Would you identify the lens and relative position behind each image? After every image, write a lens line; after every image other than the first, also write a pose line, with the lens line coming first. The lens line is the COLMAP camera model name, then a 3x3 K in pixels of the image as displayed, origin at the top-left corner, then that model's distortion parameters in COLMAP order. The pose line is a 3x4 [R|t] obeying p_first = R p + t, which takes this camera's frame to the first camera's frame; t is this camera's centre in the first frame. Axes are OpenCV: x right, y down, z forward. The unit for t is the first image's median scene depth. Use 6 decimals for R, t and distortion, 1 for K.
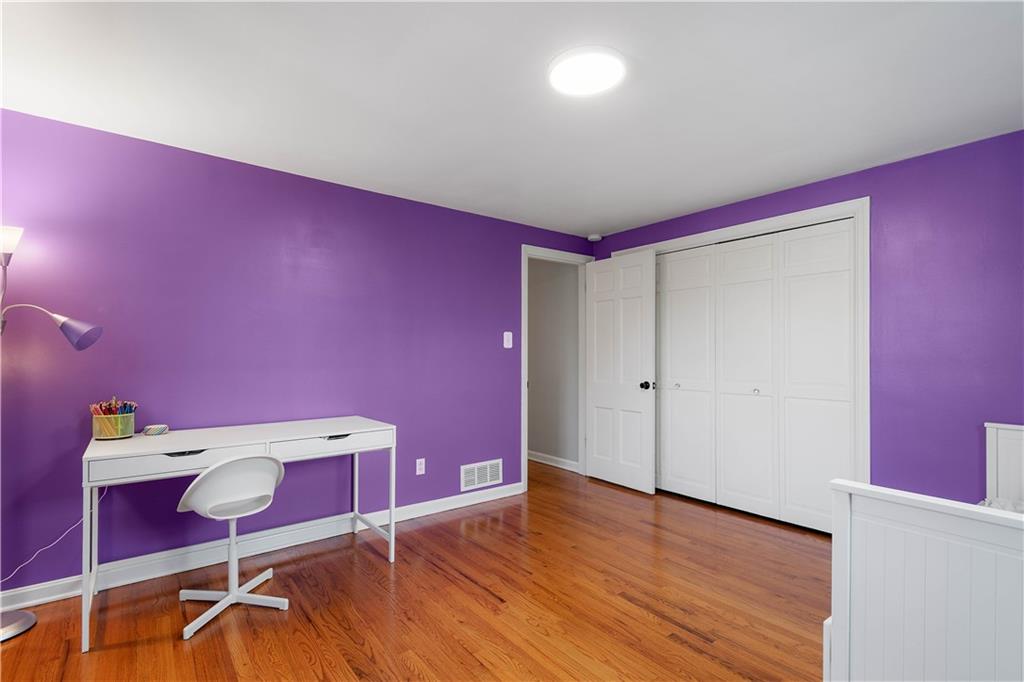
lens RADIAL K [[456.2, 0, 512.0], [0, 456.2, 341.0], [0, 0, 1]] dist [0.000294, -0.000040]
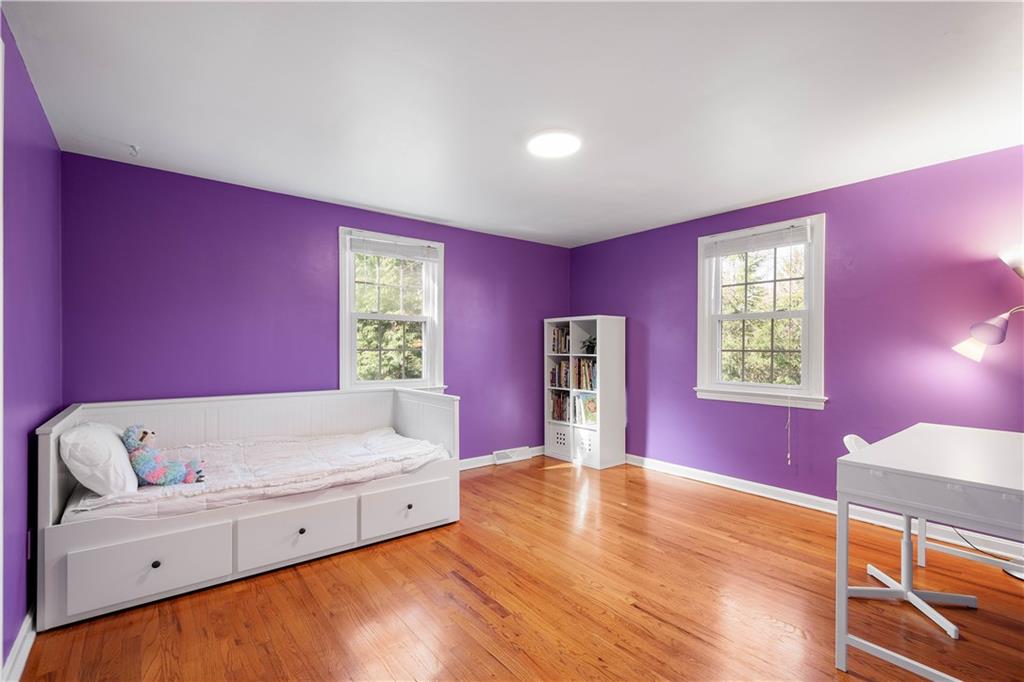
lens RADIAL K [[456.2, 0, 512.0], [0, 456.2, 341.0], [0, 0, 1]] dist [0.000294, -0.000040]
pose [[-0.999830, -0.006439, -0.017292, 0.255323], [-0.005720, 0.999129, -0.041326, 0.059182], [0.017544, -0.041220, -0.998996, 1.967867]]
